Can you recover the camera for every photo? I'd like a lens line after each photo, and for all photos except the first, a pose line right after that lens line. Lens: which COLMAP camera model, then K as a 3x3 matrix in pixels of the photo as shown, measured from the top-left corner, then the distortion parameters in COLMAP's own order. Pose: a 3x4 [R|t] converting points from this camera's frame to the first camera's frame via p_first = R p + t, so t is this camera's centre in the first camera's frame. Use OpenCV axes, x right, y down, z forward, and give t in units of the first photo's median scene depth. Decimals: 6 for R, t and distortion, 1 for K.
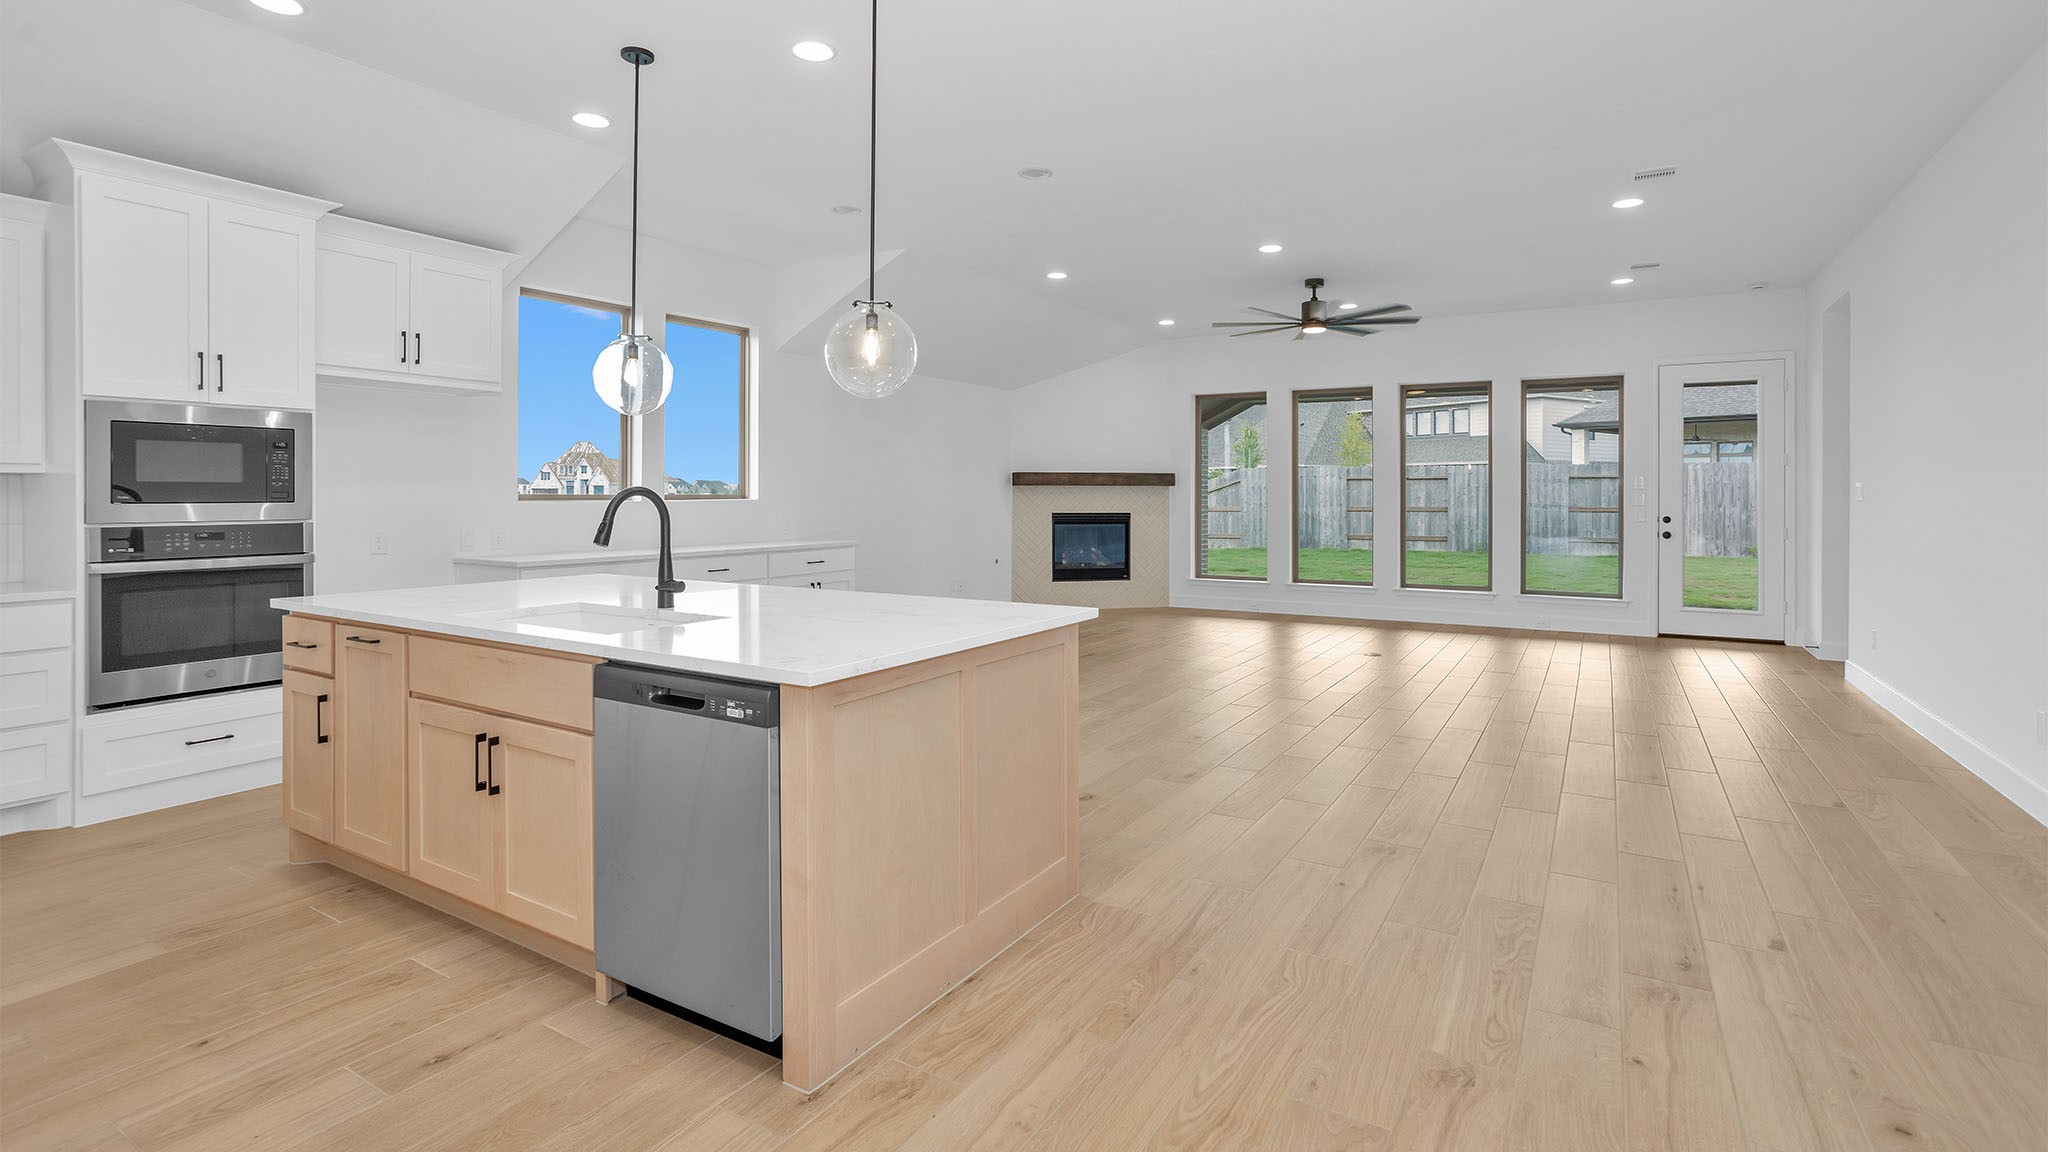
lens RADIAL K [[993.2, 0, 1012.2], [0, 993.2, 533.5], [0, 0, 1]] dist [-0.058156, 0.038121]
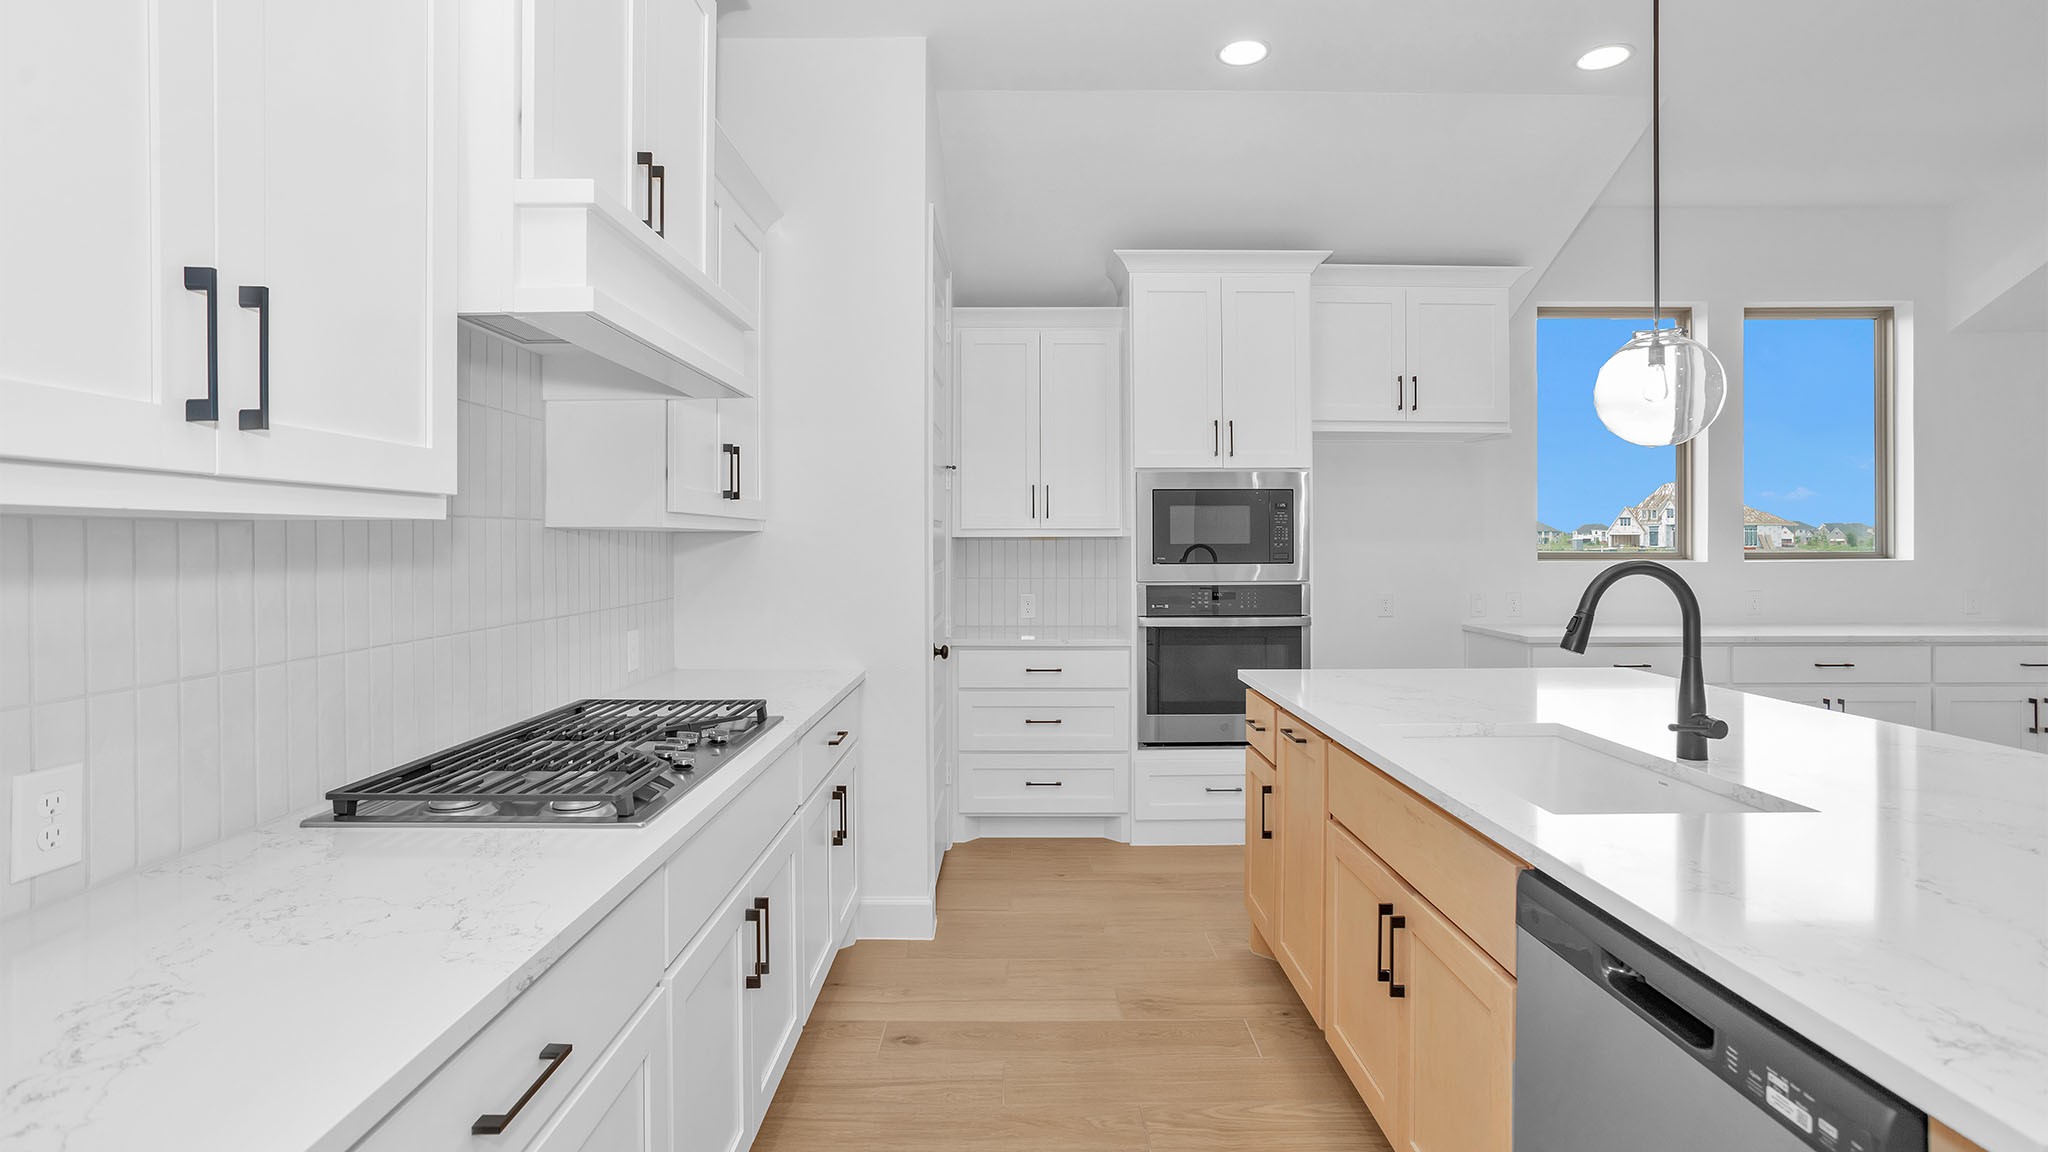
lens RADIAL K [[993.2, 0, 1012.2], [0, 993.2, 533.5], [0, 0, 1]] dist [-0.058156, 0.038121]
pose [[0.535774, -0.011140, -0.844288, -0.052061], [-0.028928, 0.999084, -0.031539, -0.024803], [0.843866, 0.041321, 0.534961, 0.246795]]
